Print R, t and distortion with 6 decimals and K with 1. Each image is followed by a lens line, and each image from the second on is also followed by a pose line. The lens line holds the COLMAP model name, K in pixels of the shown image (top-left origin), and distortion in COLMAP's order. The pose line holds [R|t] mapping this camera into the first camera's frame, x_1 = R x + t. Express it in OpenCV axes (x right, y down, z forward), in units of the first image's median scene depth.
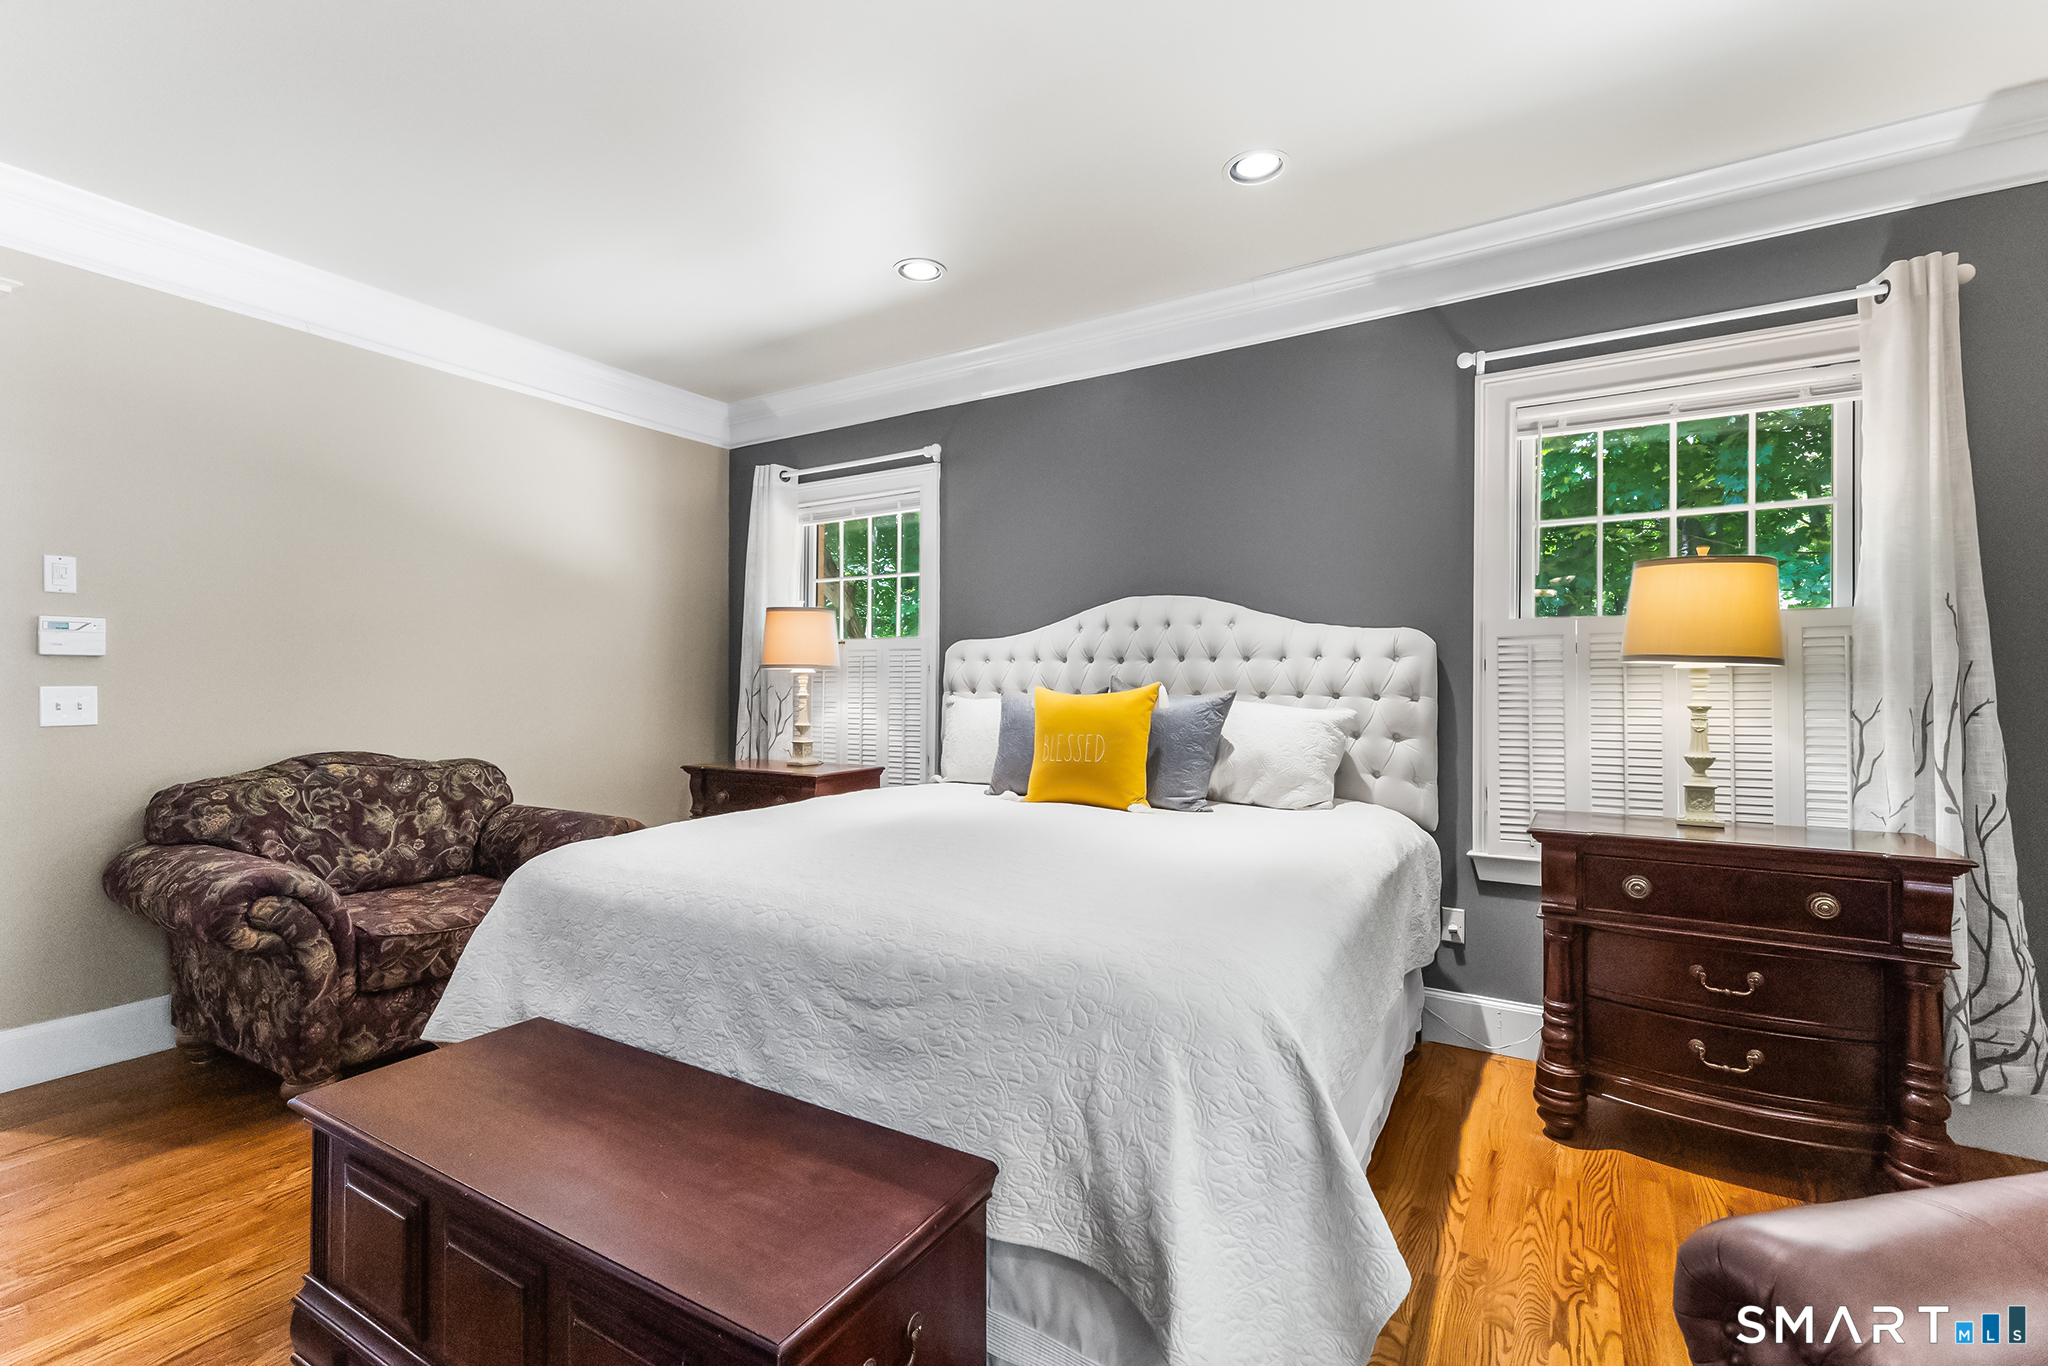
lens RADIAL K [[891.8, 0, 1020.3], [0, 891.8, 684.2], [0, 0, 1]] dist [-0.001306, -0.000265]
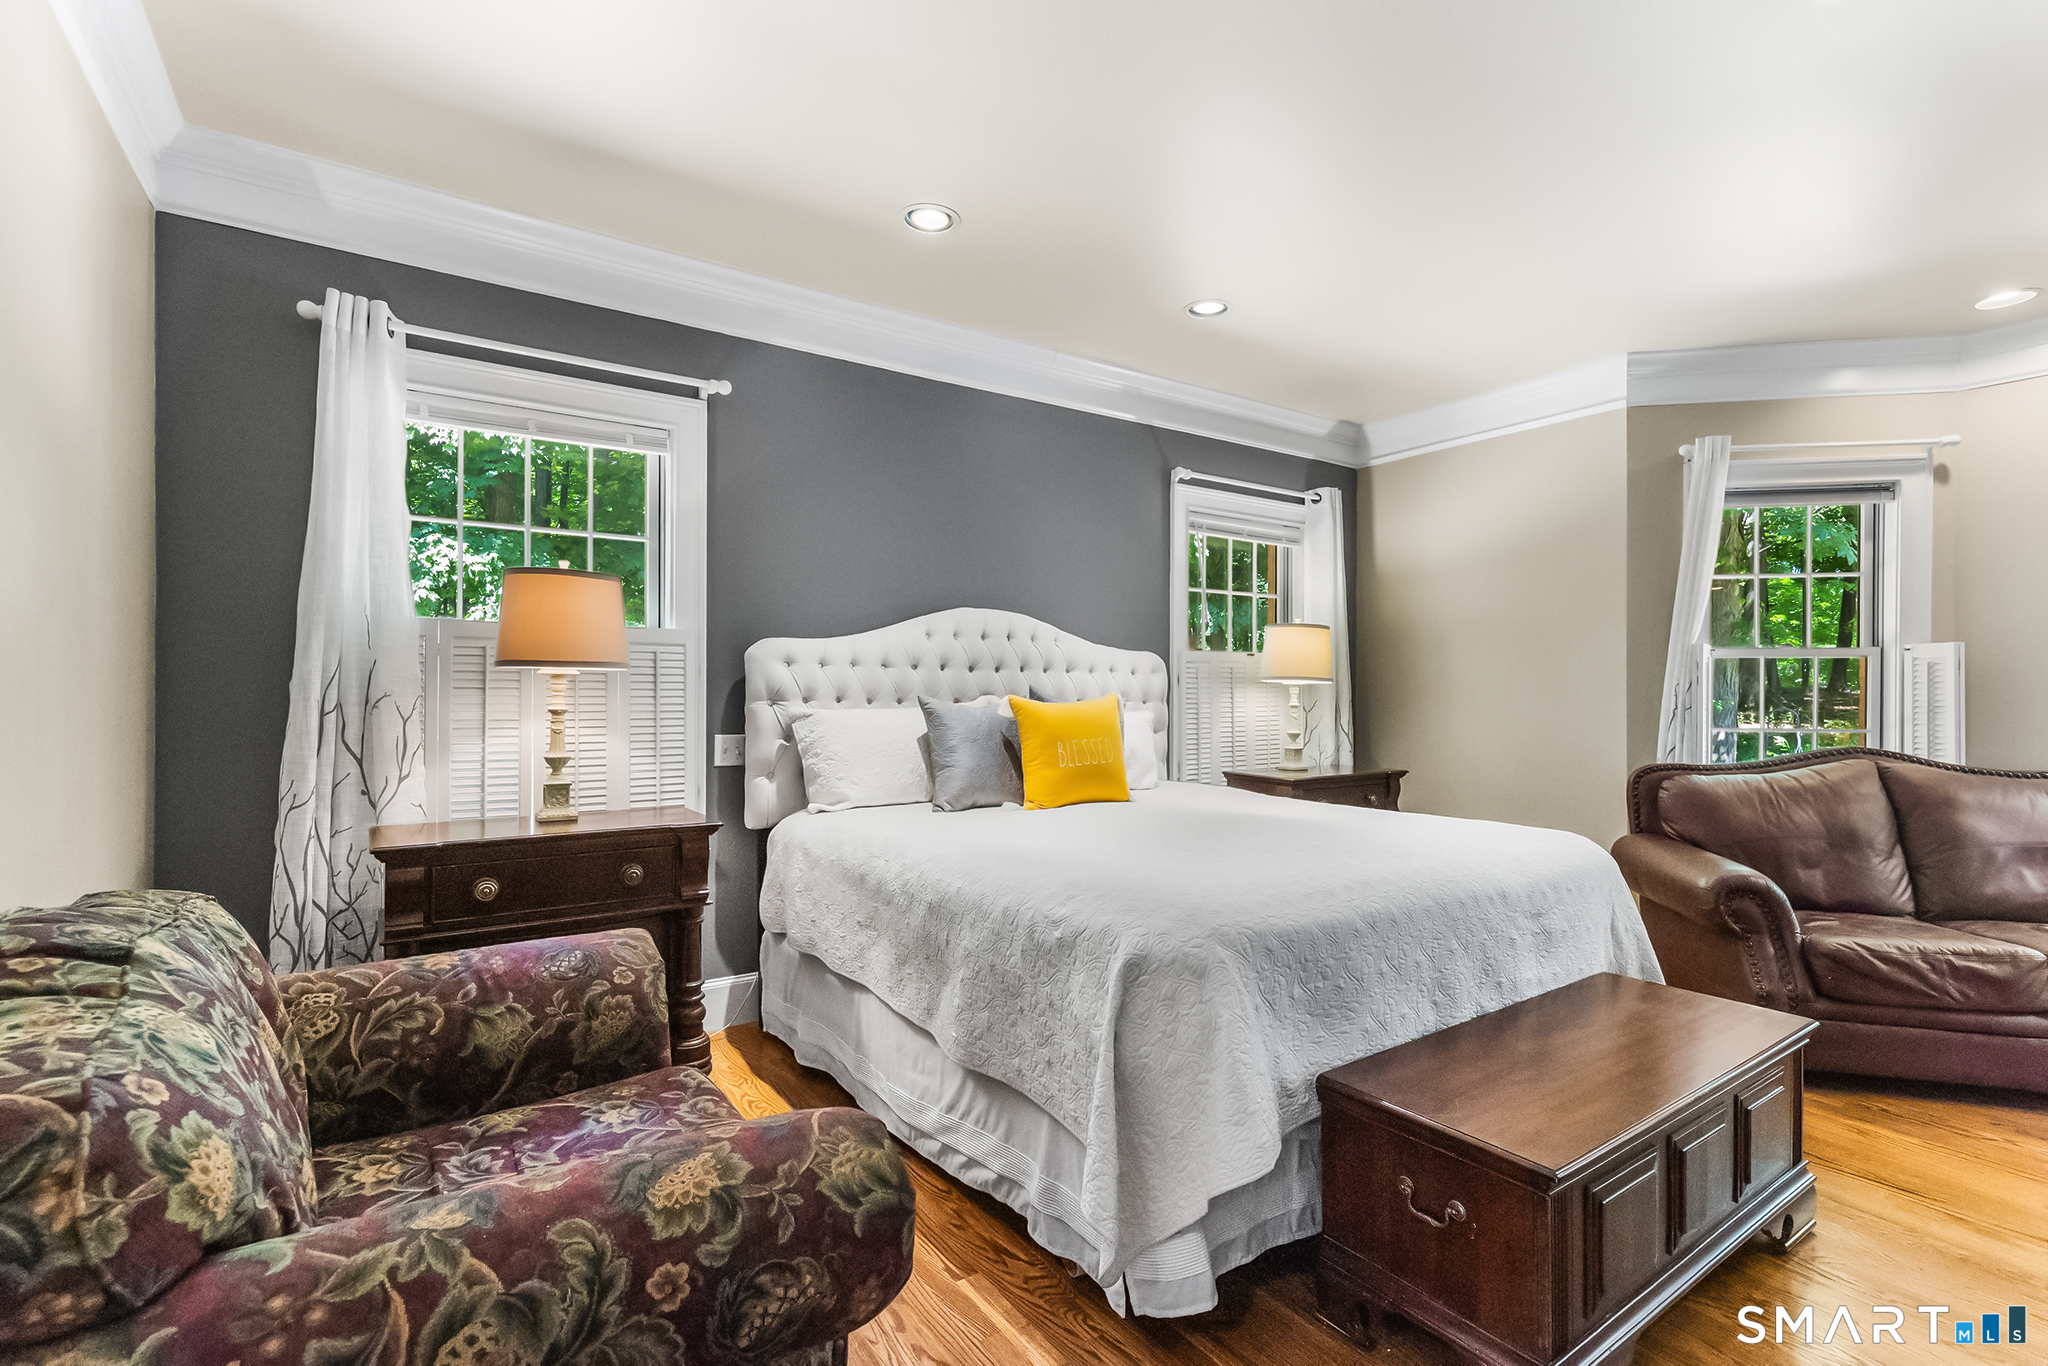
lens RADIAL K [[920.0, 0, 1021.6], [0, 920.0, 684.2], [0, 0, 1]] dist [0.001003, 0.000227]
pose [[0.417282, 0.007917, 0.908743, -0.691070], [-0.002422, 0.999968, -0.007600, -0.001371], [-0.908774, 0.000971, 0.417288, 0.423209]]
